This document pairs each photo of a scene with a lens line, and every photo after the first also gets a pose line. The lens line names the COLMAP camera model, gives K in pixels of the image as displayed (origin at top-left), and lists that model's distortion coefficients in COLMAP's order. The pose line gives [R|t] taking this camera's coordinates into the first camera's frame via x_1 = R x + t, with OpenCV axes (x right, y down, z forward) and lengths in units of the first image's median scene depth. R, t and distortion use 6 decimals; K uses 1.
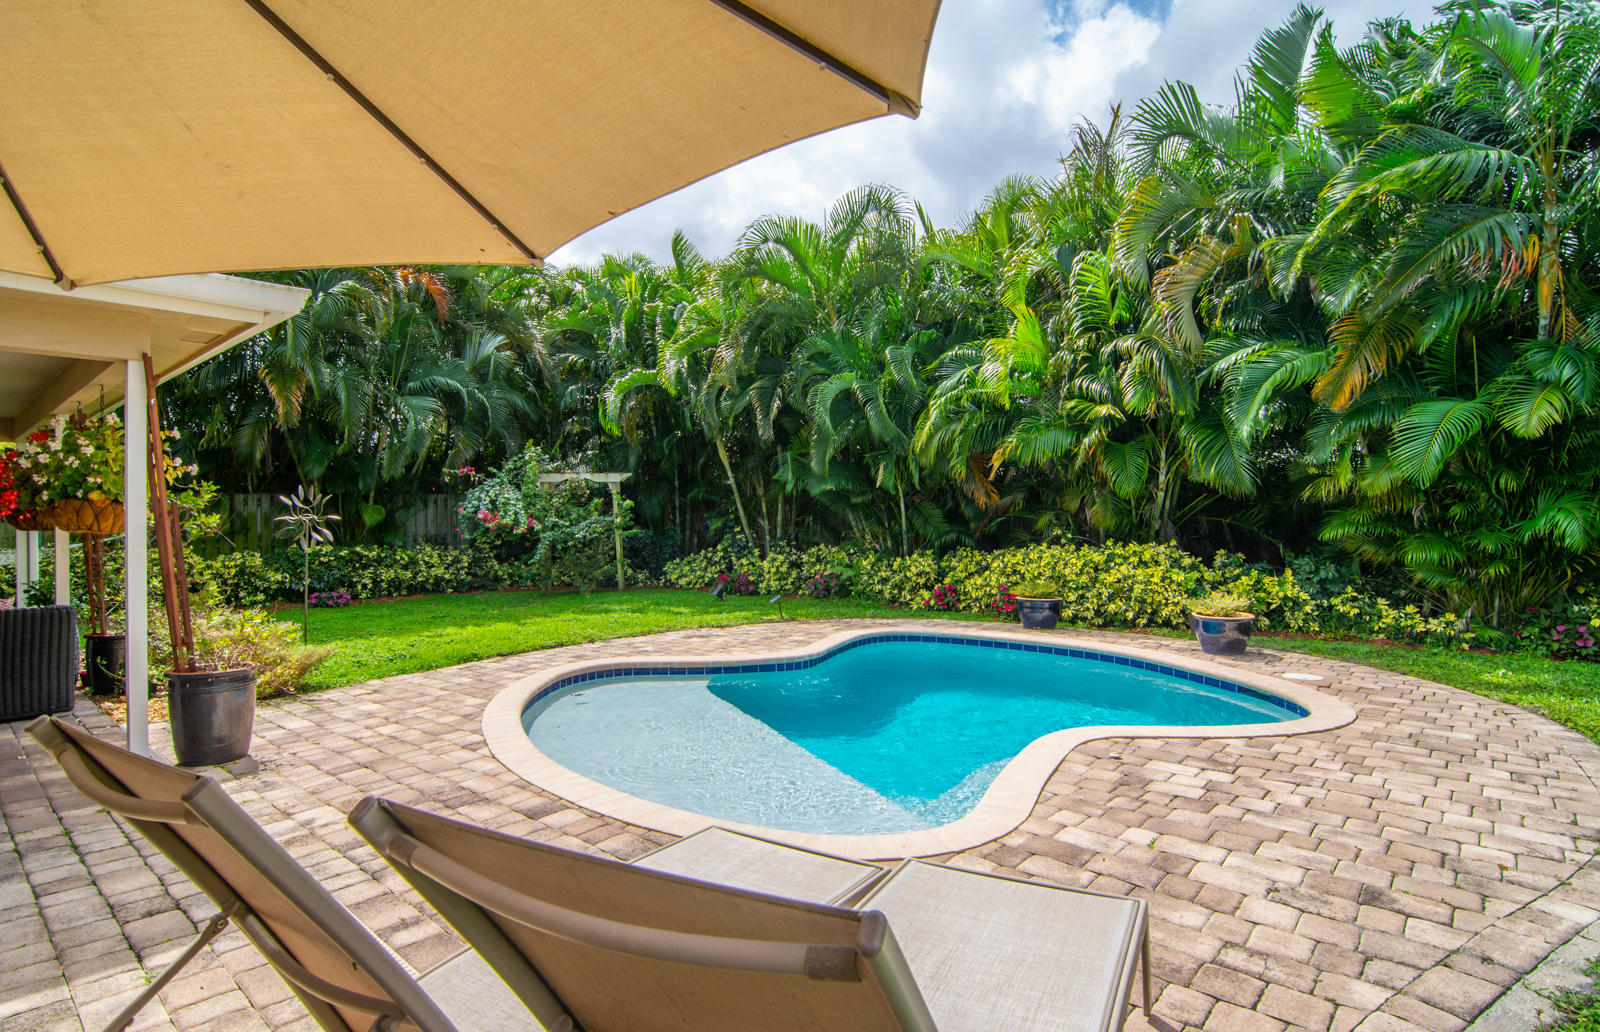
lens RADIAL K [[801.7, 0, 800.6], [0, 801.7, 536.7], [0, 0, 1]] dist [-0.003639, -0.012937]
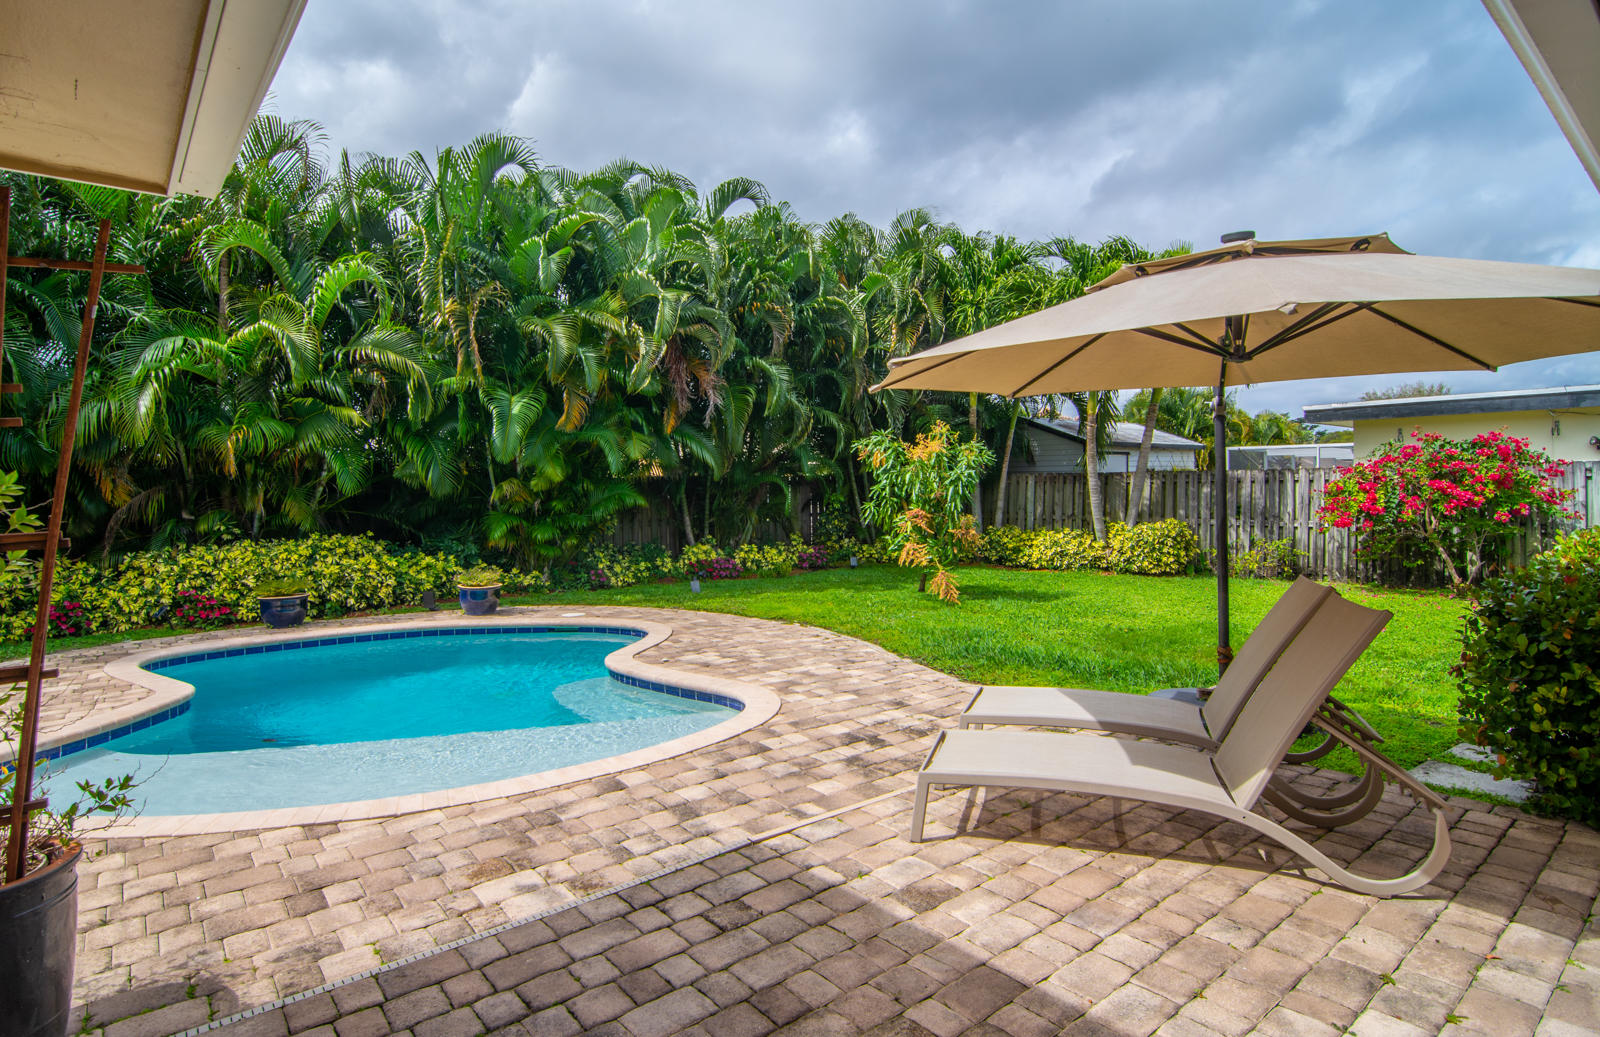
lens RADIAL K [[812.6, 0, 771.7], [0, 812.6, 480.9], [0, 0, 1]] dist [-0.003725, -0.013005]
pose [[0.183626, 0.021260, 0.982766, -0.535248], [0.033594, 0.999046, -0.027889, -0.015065], [-0.982422, 0.038136, 0.182737, 0.212841]]
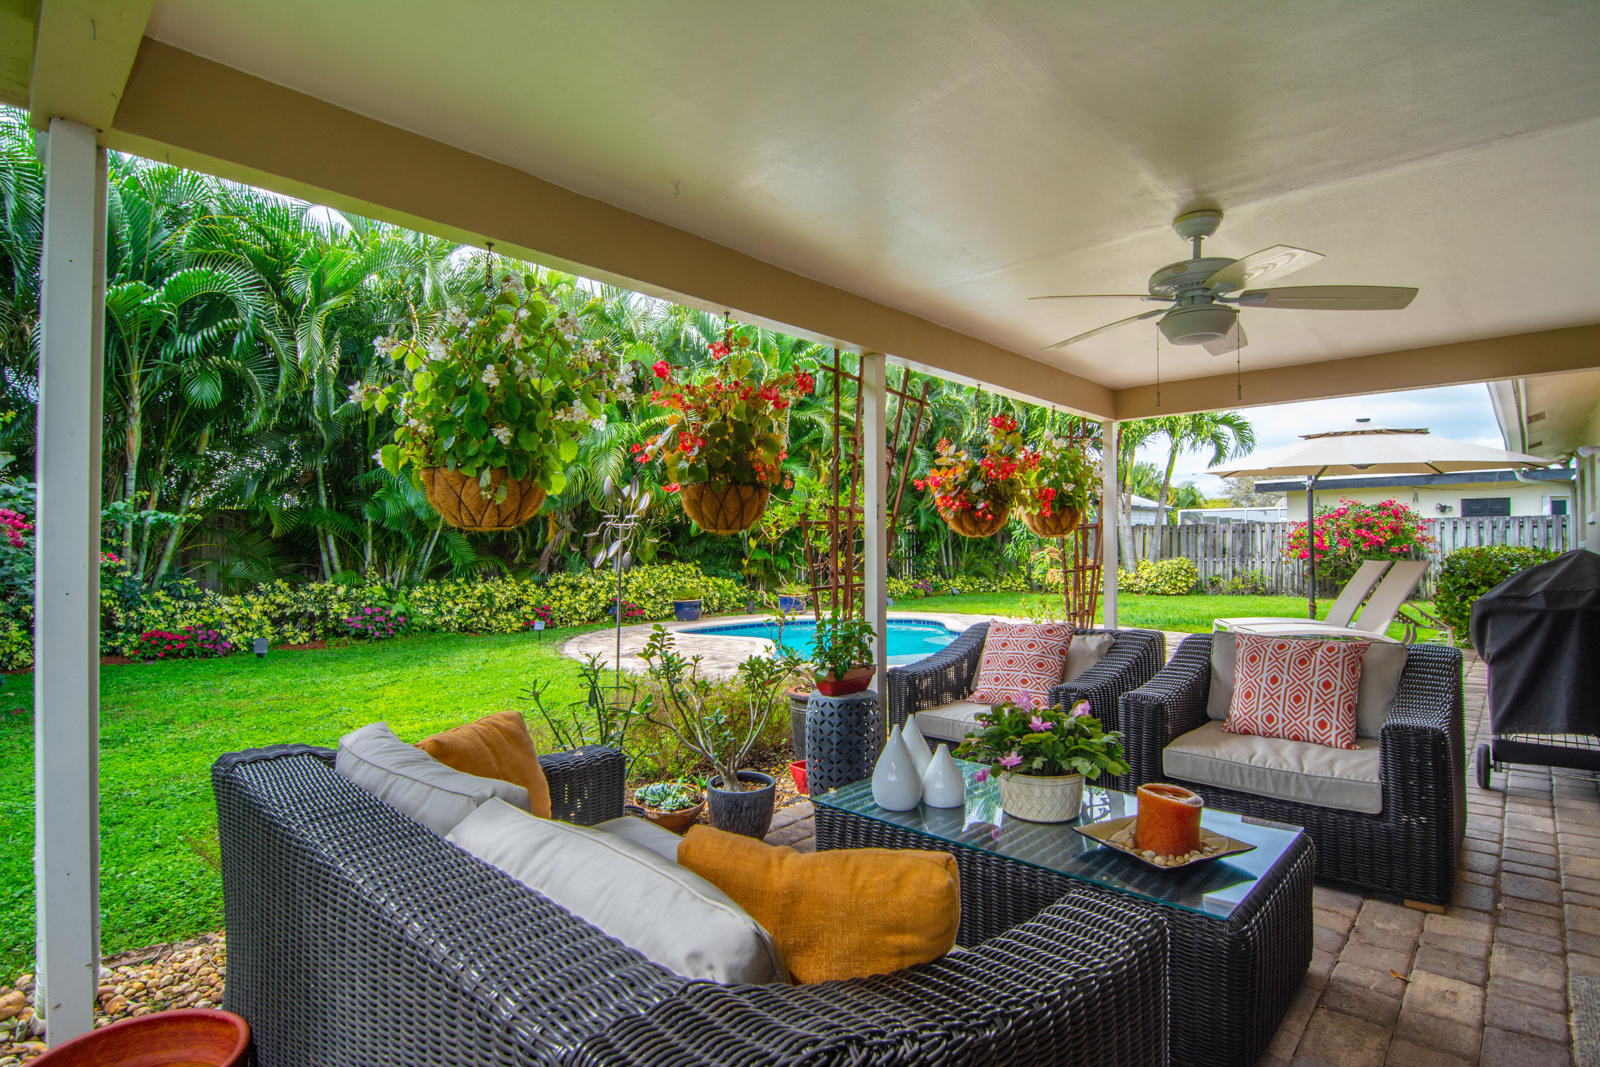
lens RADIAL K [[788.1, 0, 800.0], [0, 788.1, 533.5], [0, 0, 1]] dist [-0.008788, -0.001265]
pose [[0.037146, 0.033037, 0.998764, -1.066259], [0.034317, 0.998822, -0.034316, 0.010767], [-0.998720, 0.035550, 0.035969, 0.694017]]
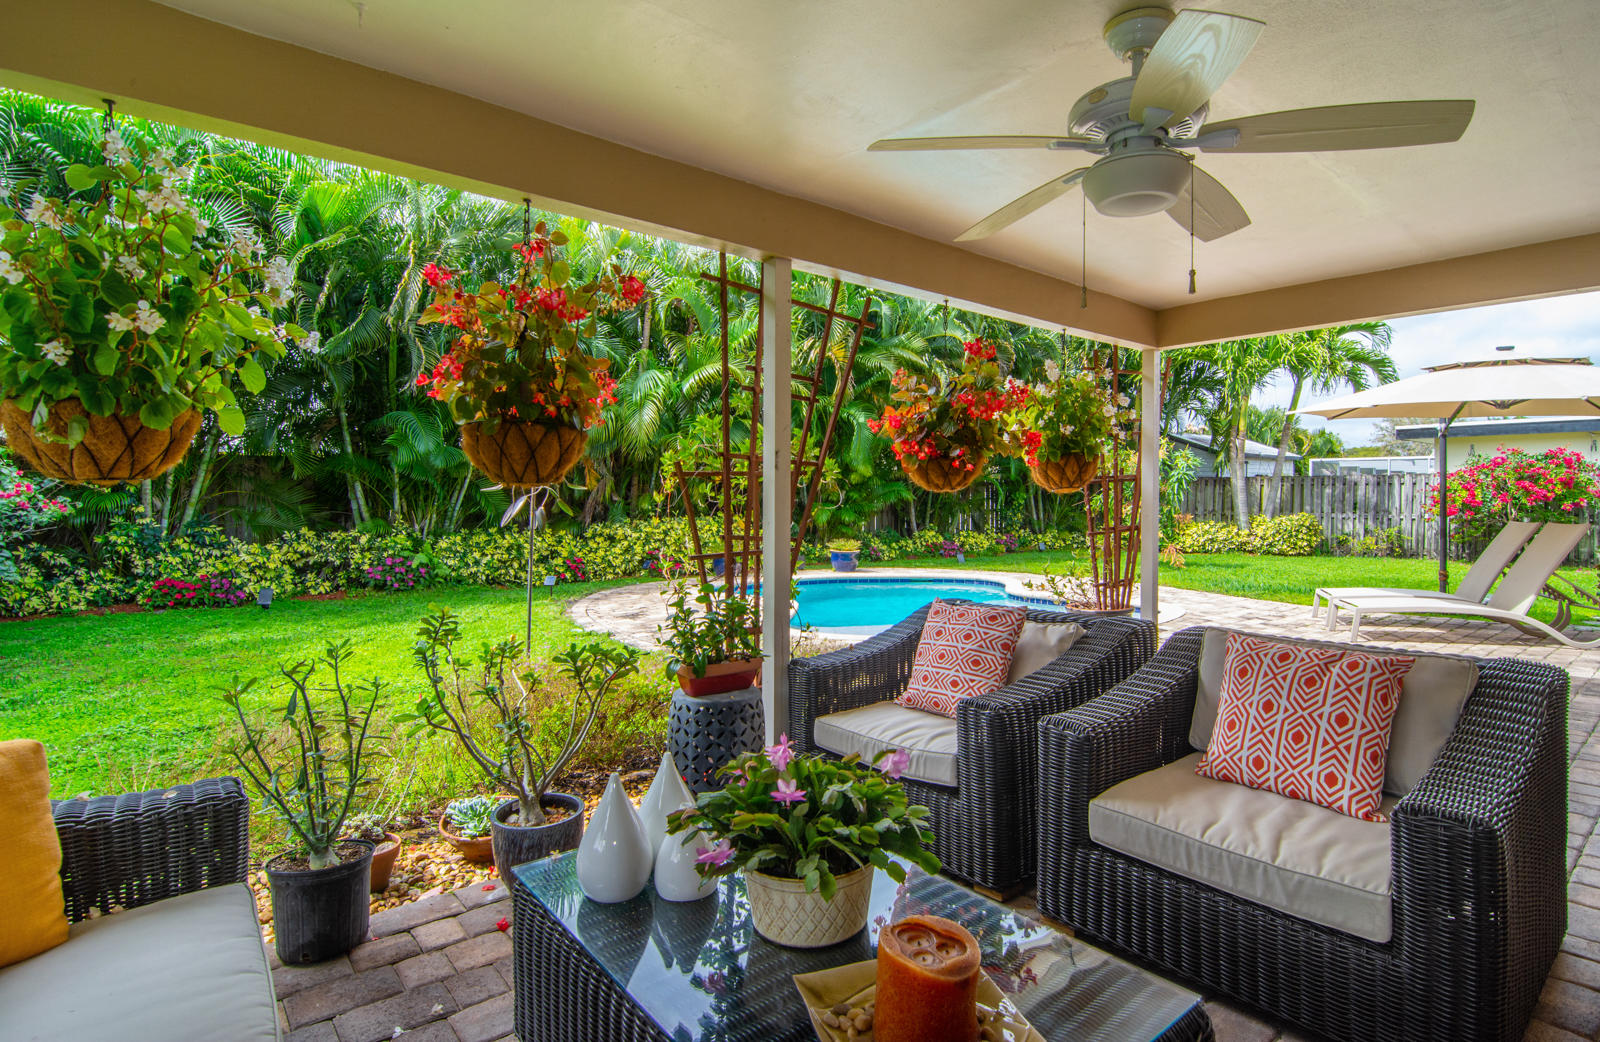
lens RADIAL K [[804.7, 0, 820.4], [0, 804.7, 494.8], [0, 0, 1]] dist [-0.004021, -0.010025]
pose [[0.151479, 0.017908, 0.988298, -0.972163], [0.024448, 0.999462, -0.021858, 0.008526], [-0.988158, 0.027473, 0.150960, 0.595232]]
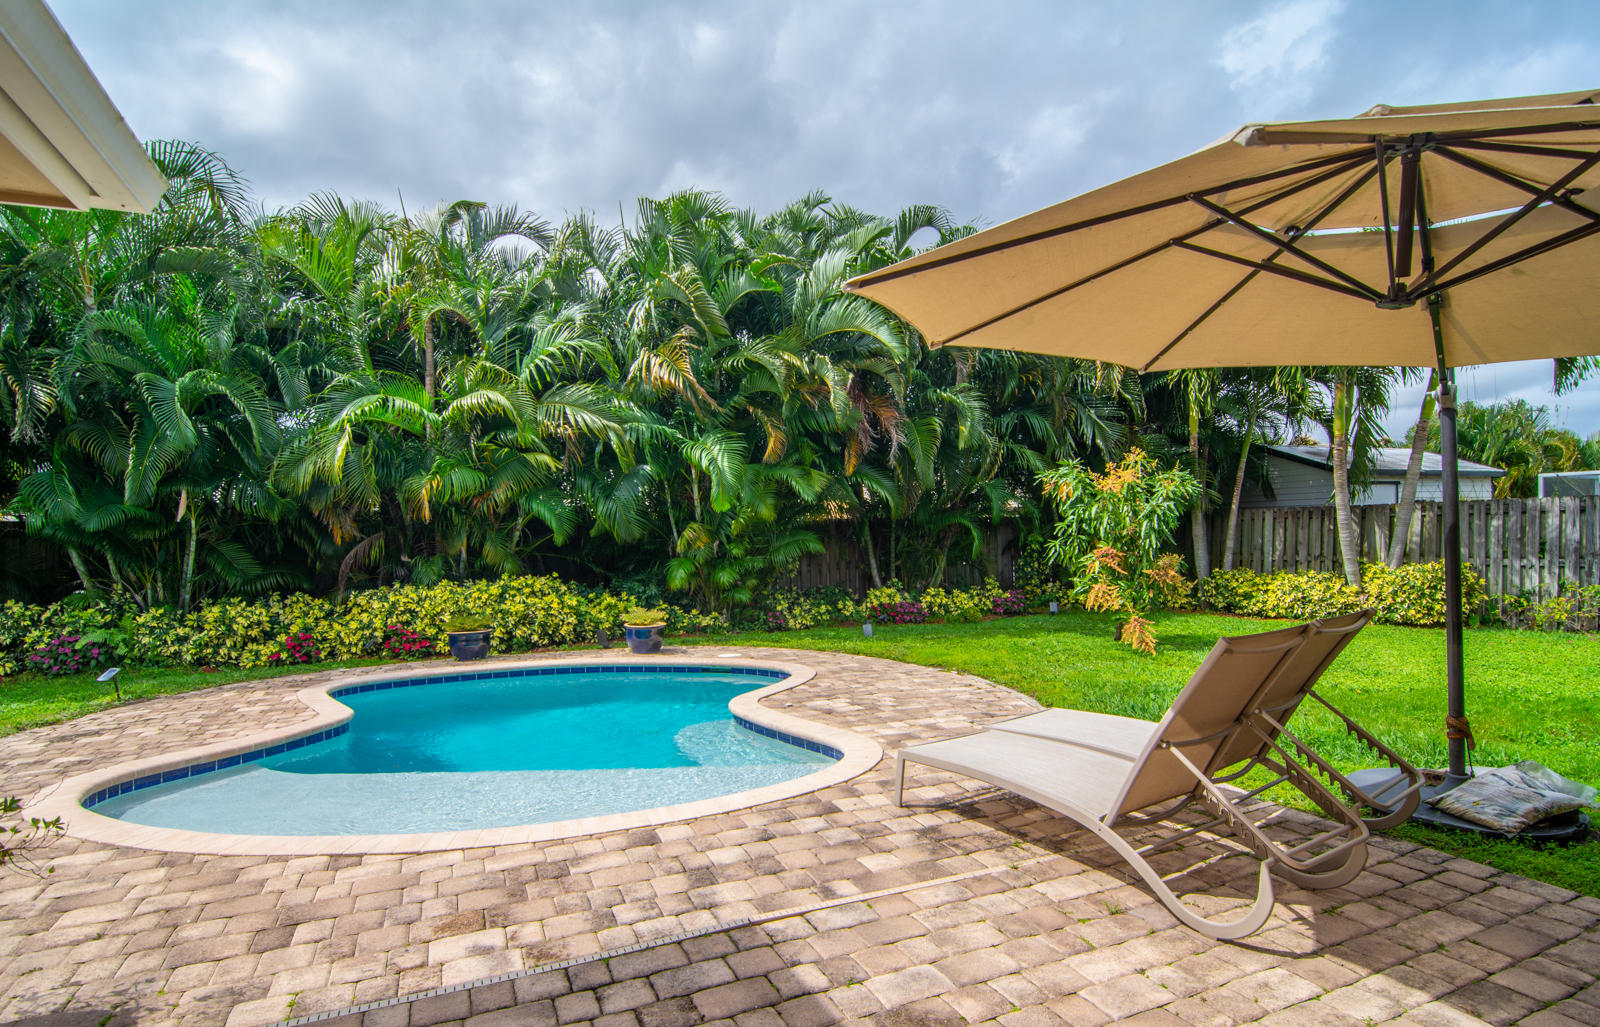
lens RADIAL K [[801.7, 0, 800.6], [0, 801.7, 534.2], [0, 0, 1]] dist [-0.003639, -0.012937]
pose [[0.426442, 0.011213, 0.904445, -0.444106], [0.039541, 0.998736, -0.031026, -0.000820], [-0.903650, 0.048994, 0.425460, 0.140631]]
